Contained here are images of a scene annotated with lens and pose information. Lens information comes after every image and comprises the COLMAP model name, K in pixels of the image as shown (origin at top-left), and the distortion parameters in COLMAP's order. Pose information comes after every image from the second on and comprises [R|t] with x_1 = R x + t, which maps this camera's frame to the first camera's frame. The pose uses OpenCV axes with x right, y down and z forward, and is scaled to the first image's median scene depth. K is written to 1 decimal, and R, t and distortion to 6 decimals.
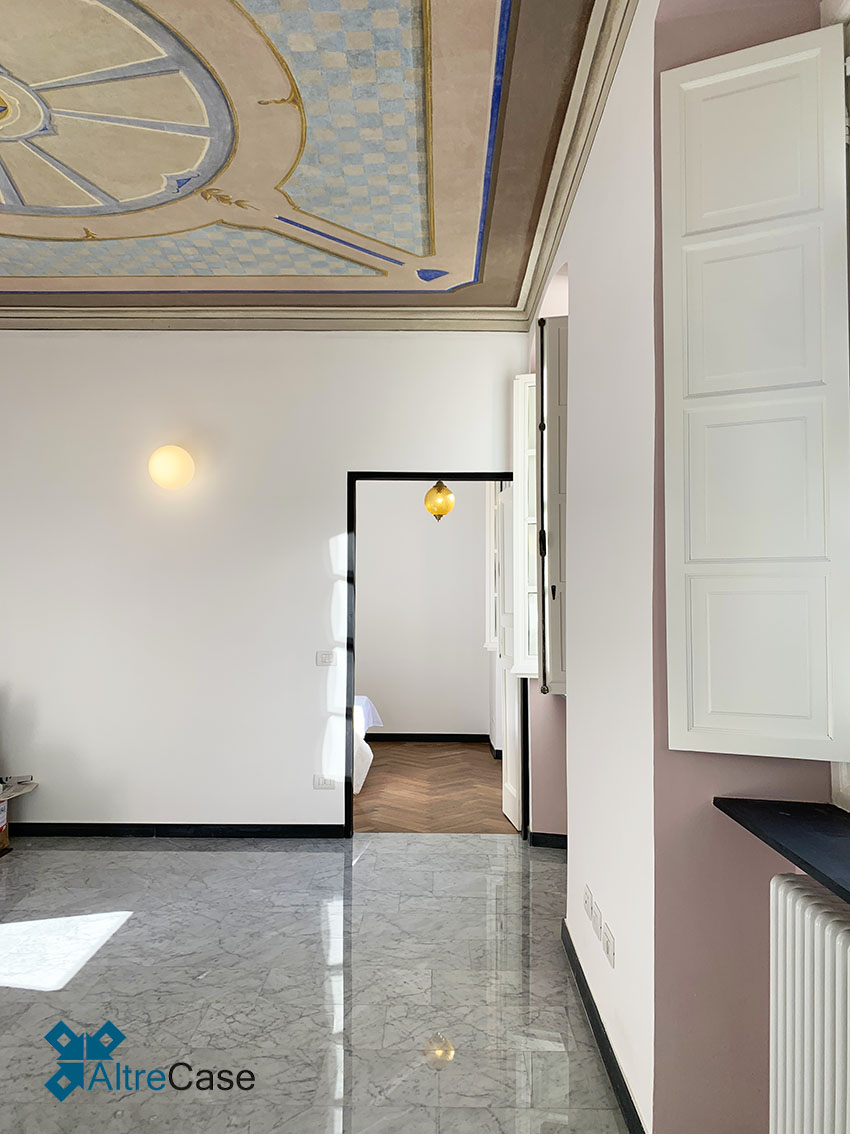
lens RADIAL K [[861.9, 0, 425.0], [0, 861.9, 567.0], [0, 0, 1]] dist [0.048514, -0.218377]
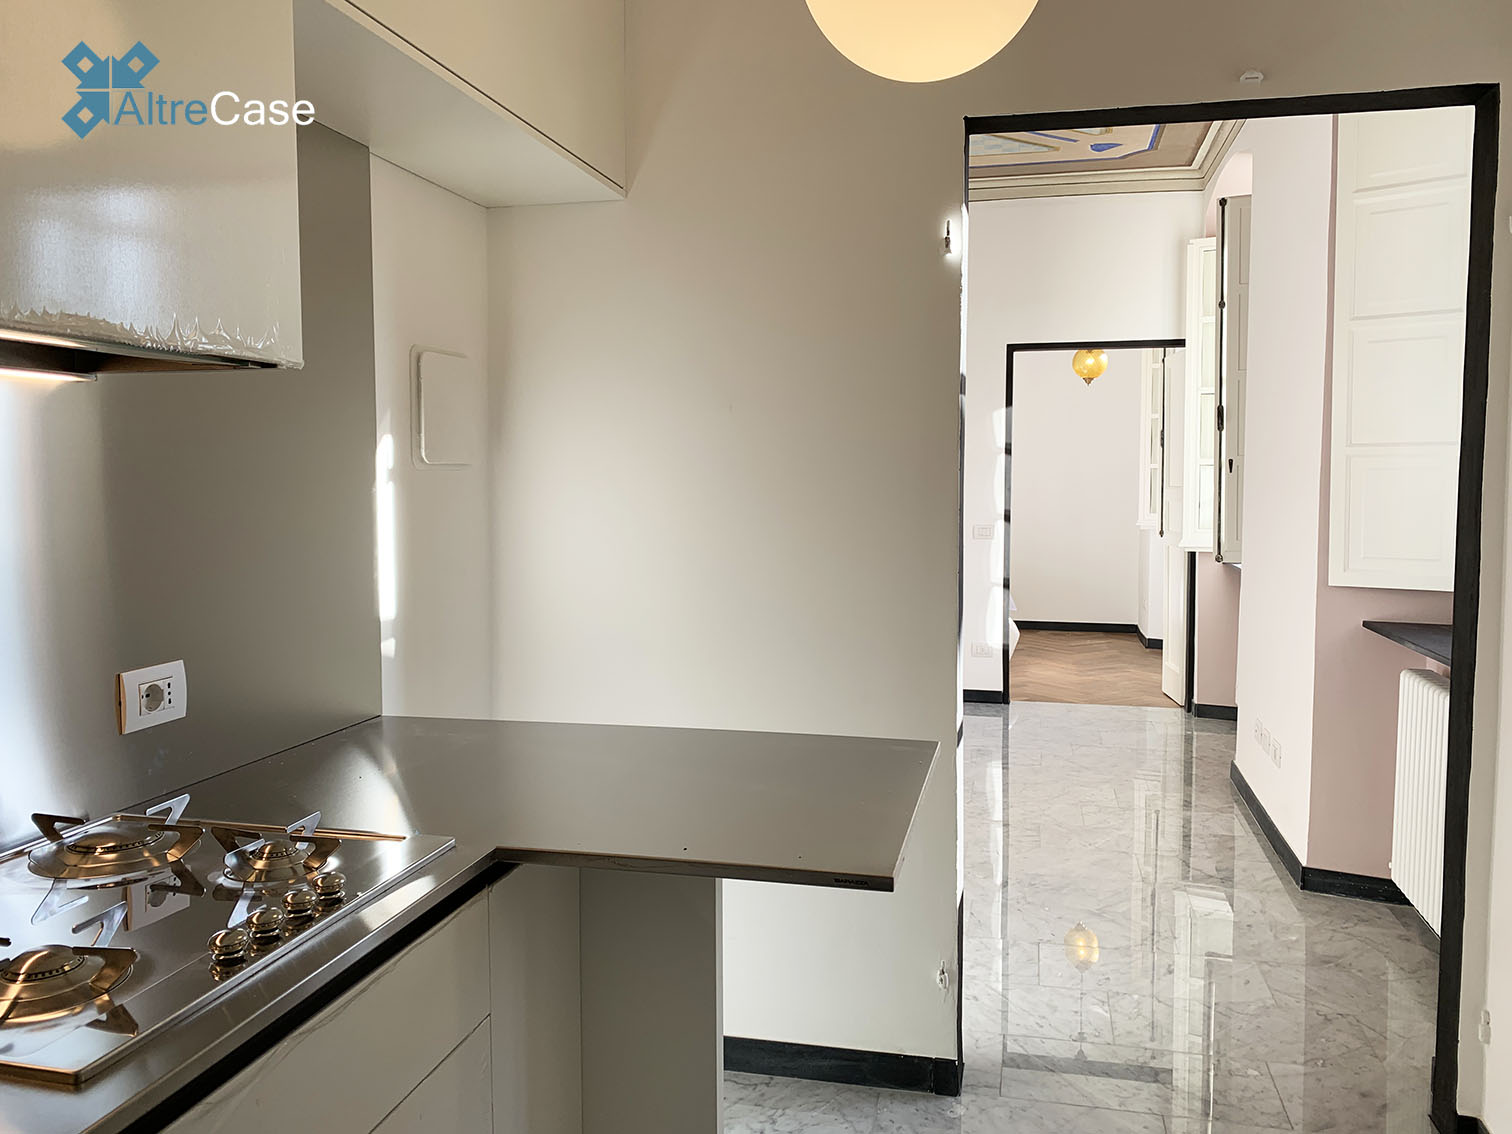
lens RADIAL K [[1149.2, 0, 726.7], [0, 1149.2, 551.8], [0, 0, 1]] dist [0.048514, -0.218377]
pose [[0.970019, 0.008975, -0.242862, -0.083113], [0.017287, 0.994238, 0.105792, -0.019694], [0.242412, -0.106819, 0.964275, -0.403224]]
